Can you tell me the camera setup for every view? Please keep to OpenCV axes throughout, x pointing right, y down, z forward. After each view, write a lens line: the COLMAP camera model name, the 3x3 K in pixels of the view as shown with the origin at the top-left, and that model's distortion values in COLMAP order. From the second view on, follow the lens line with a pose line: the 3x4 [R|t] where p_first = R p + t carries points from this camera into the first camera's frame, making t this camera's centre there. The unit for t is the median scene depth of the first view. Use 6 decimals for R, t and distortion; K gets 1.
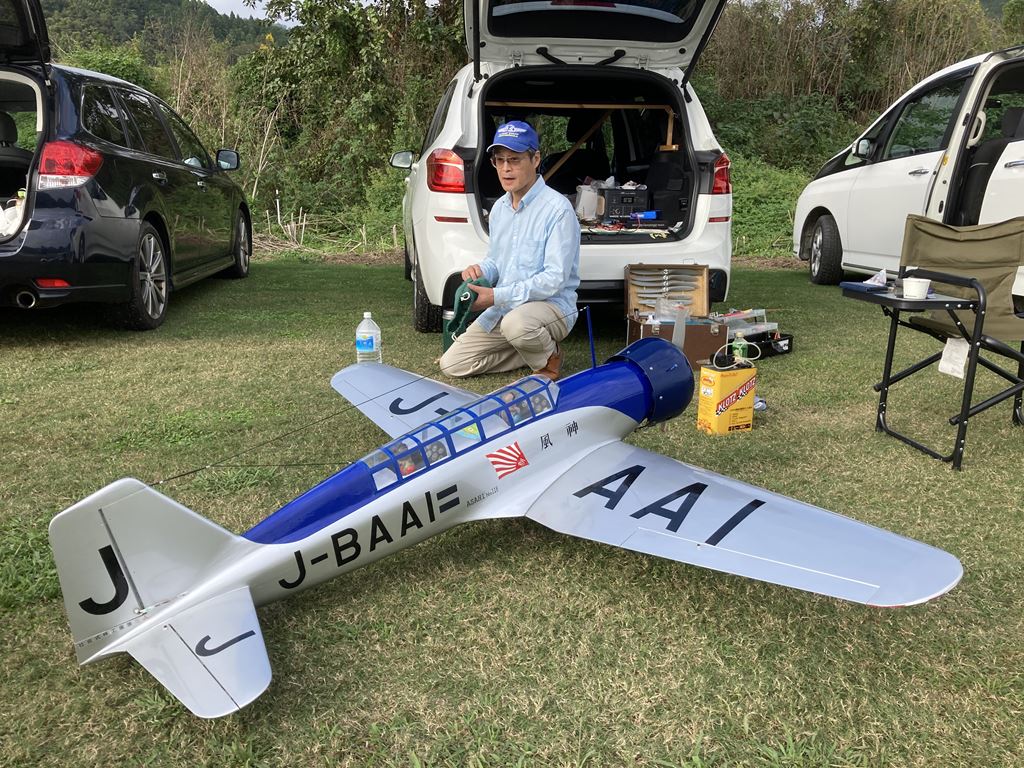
lens RADIAL K [[844.3, 0, 512.0], [0, 844.3, 384.0], [0, 0, 1]] dist [0.012723, 0.009579]
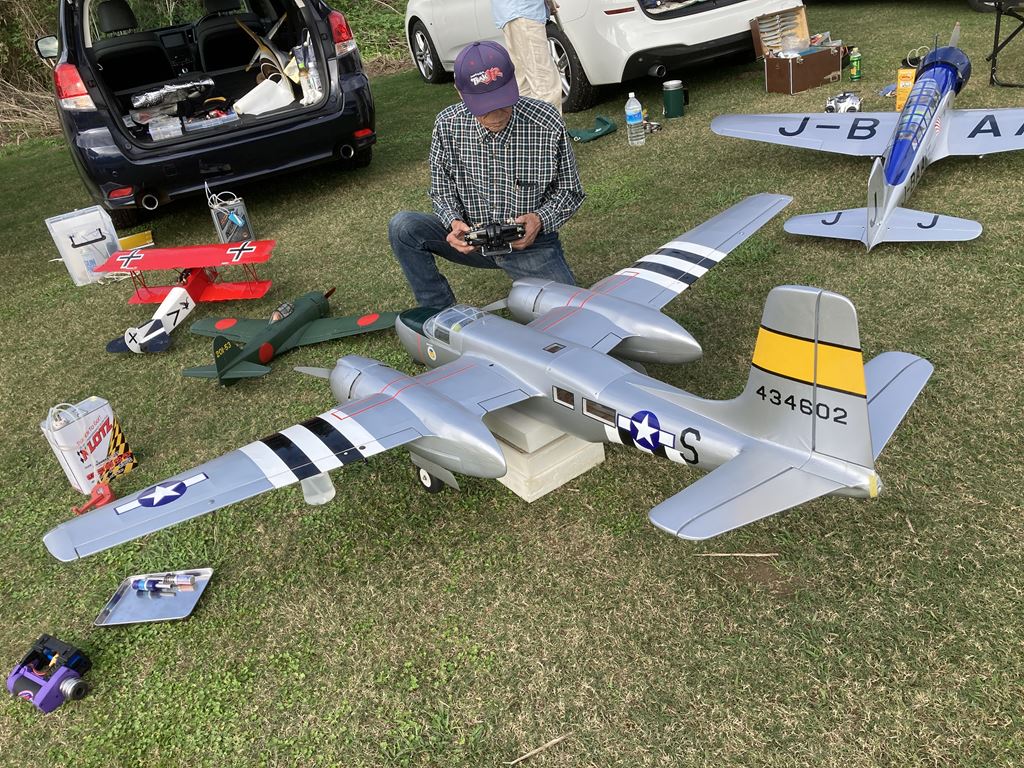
lens RADIAL K [[844.3, 0, 512.0], [0, 844.3, 384.0], [0, 0, 1]] dist [0.012723, 0.009579]
pose [[0.928166, -0.304733, 0.213646, -1.002993], [0.240744, 0.929399, 0.279750, -0.095136], [-0.283812, -0.208221, 0.936000, -0.441343]]
